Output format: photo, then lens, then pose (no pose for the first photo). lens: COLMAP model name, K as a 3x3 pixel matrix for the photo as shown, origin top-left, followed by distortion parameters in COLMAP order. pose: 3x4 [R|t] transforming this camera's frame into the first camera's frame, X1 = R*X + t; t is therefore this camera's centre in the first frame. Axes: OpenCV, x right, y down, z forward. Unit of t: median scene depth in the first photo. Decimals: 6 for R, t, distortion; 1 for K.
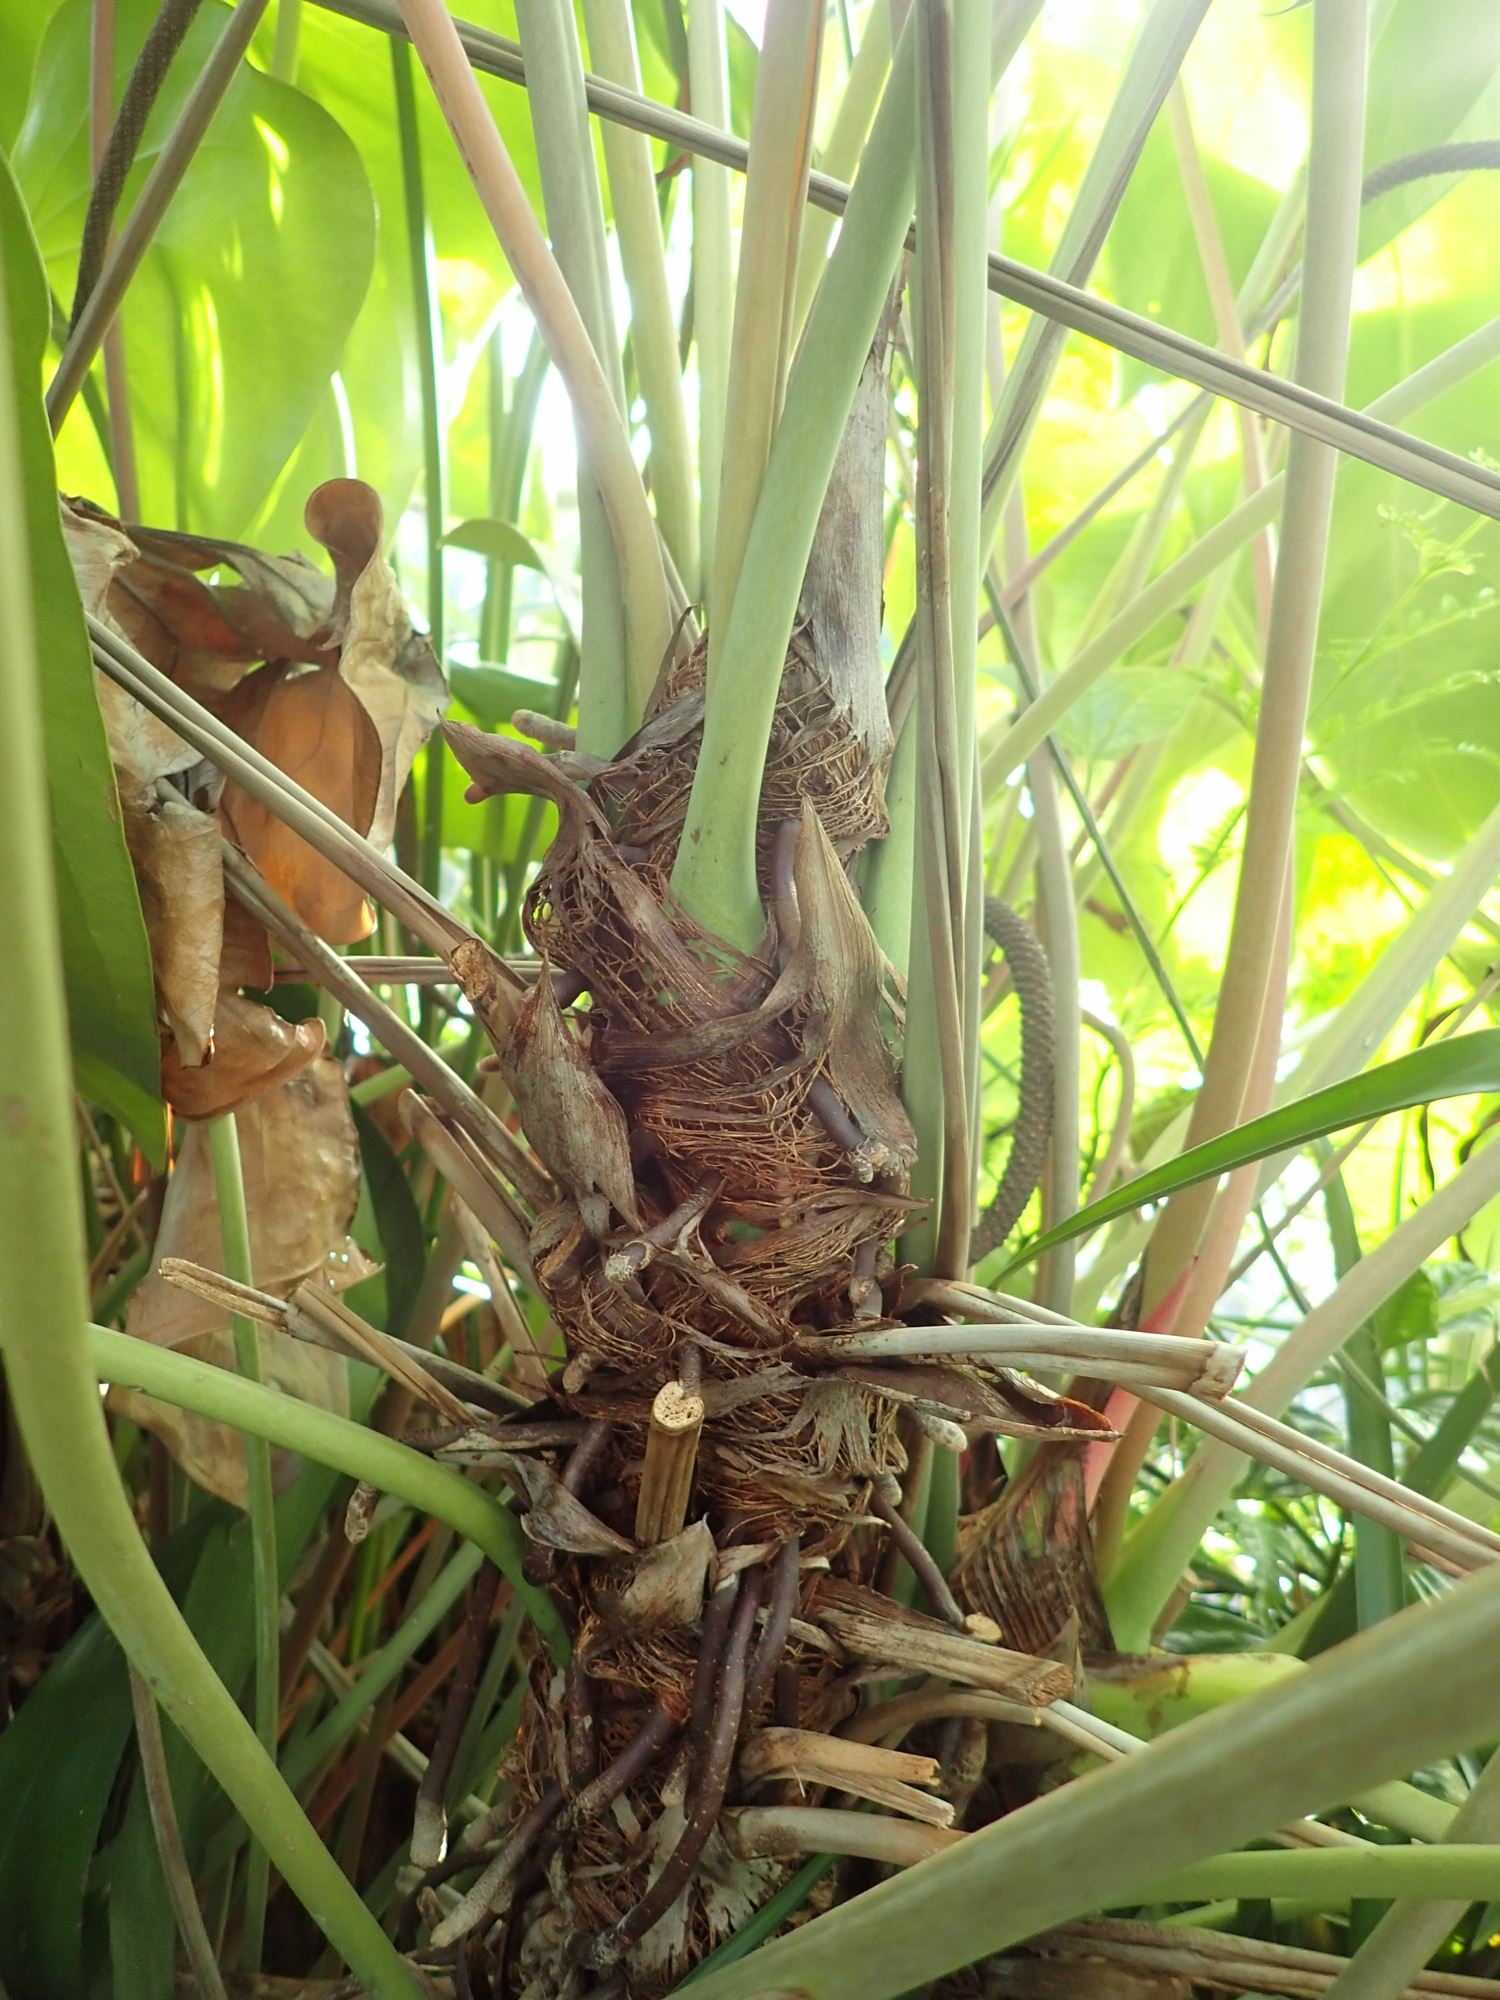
lens RADIAL K [[1452.9, 0, 750.3], [0, 1452.9, 990.8], [0, 0, 1]] dist [0.007071, -0.004954]
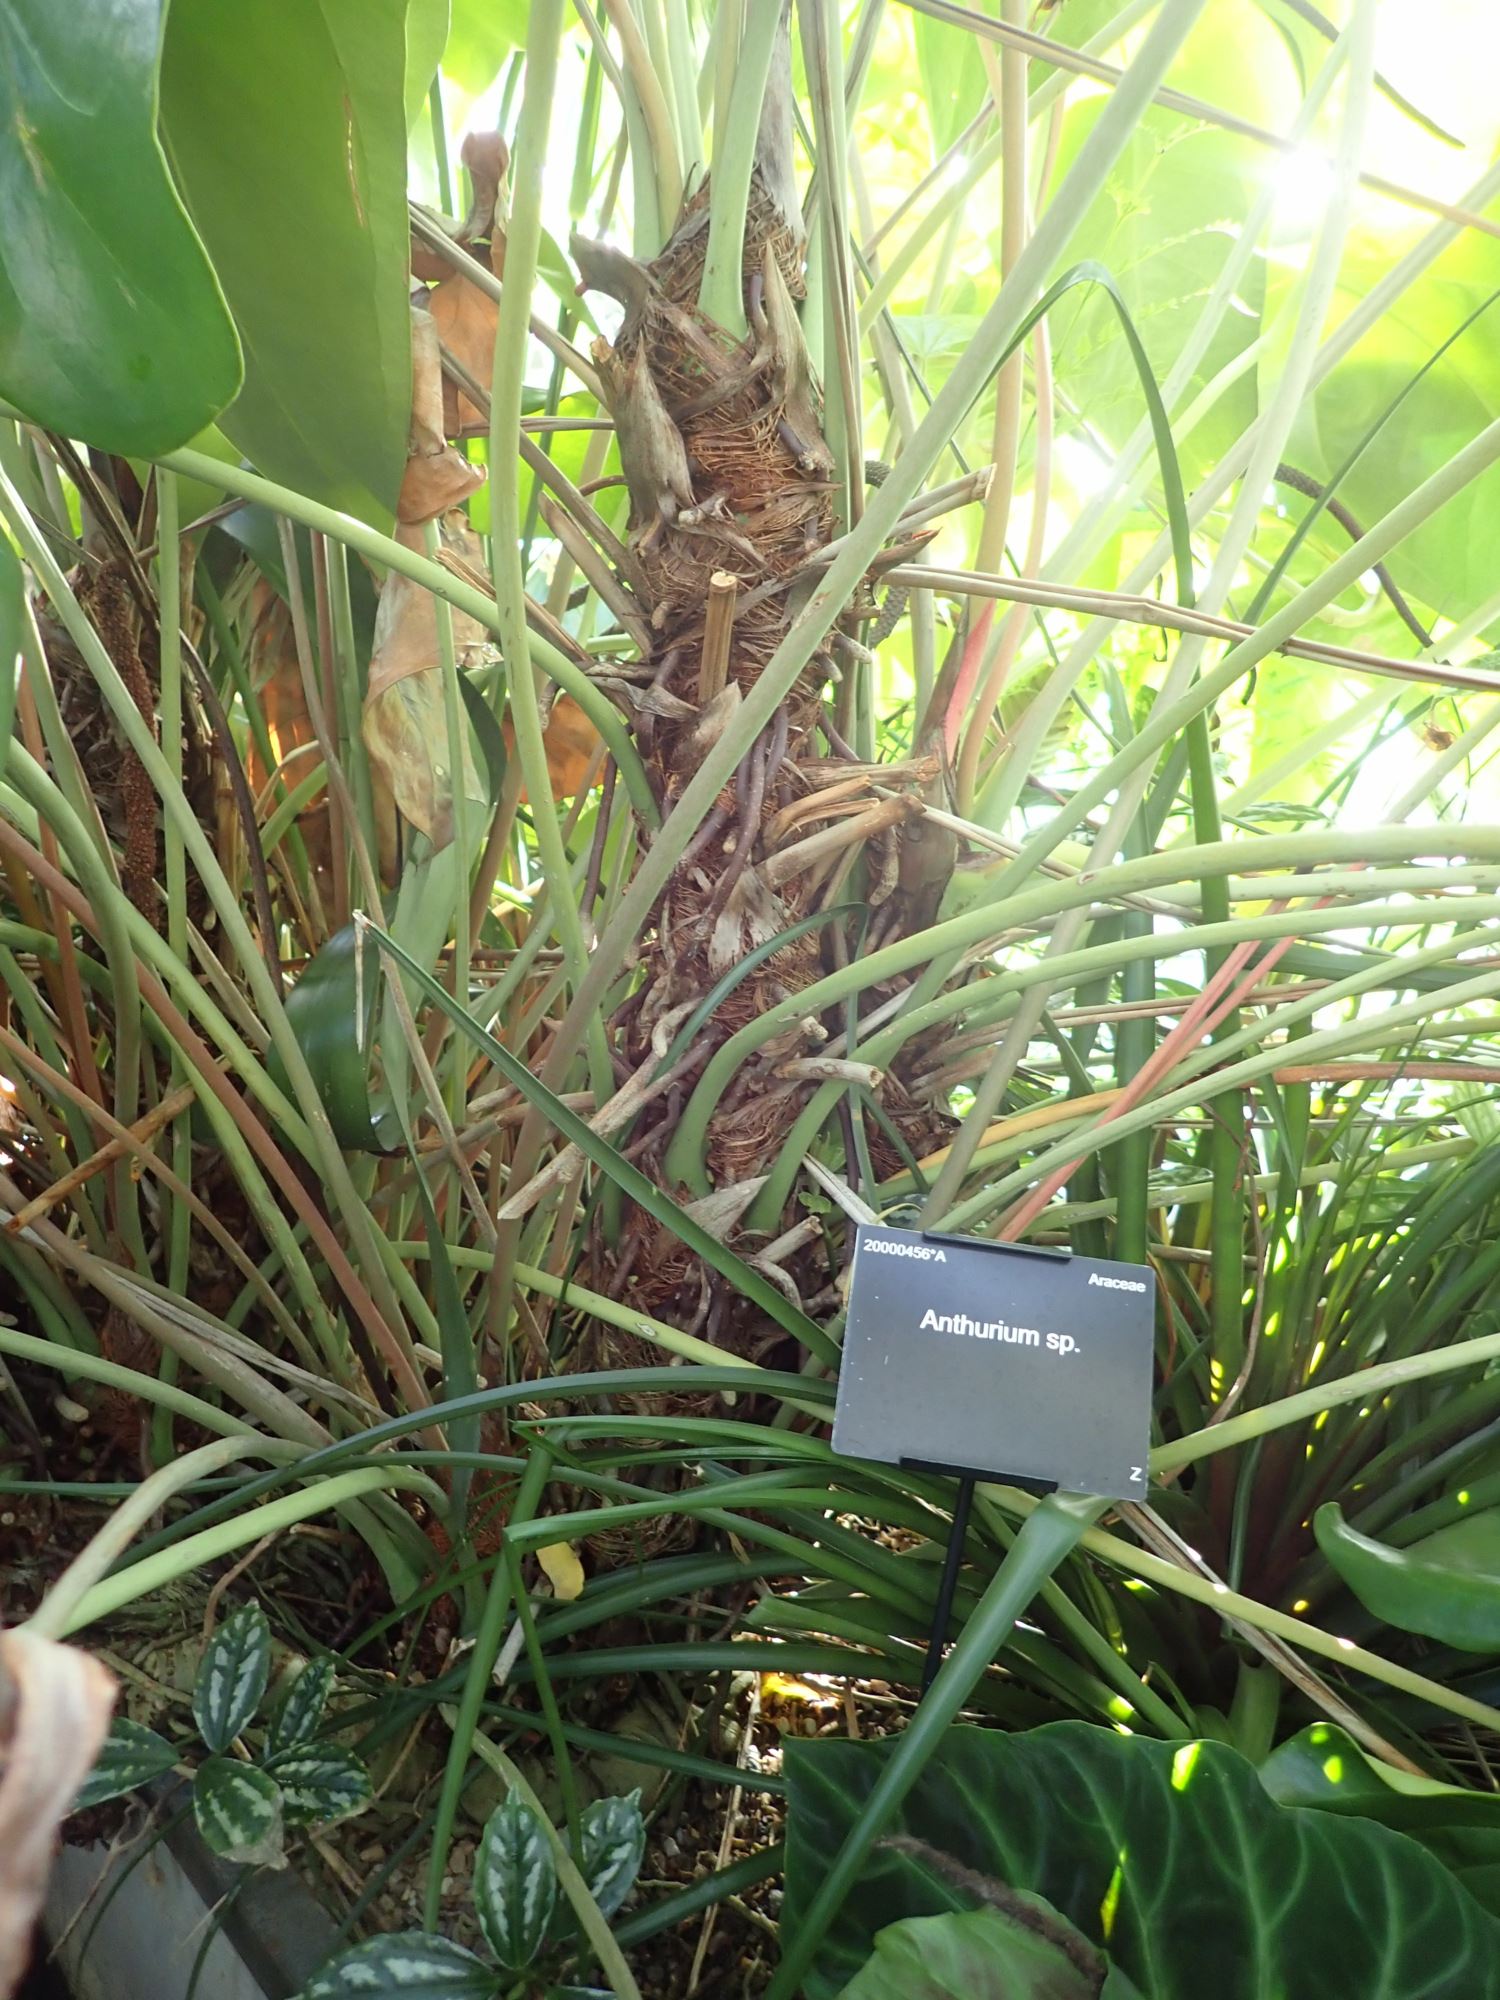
lens RADIAL K [[1452.9, 0, 749.0], [0, 1452.9, 1008.3], [0, 0, 1]] dist [0.007071, -0.004954]
pose [[0.994704, -0.079492, 0.065148, -0.180752], [0.076902, 0.996181, 0.041352, 0.749719], [-0.068186, -0.036123, 0.997018, -0.925706]]
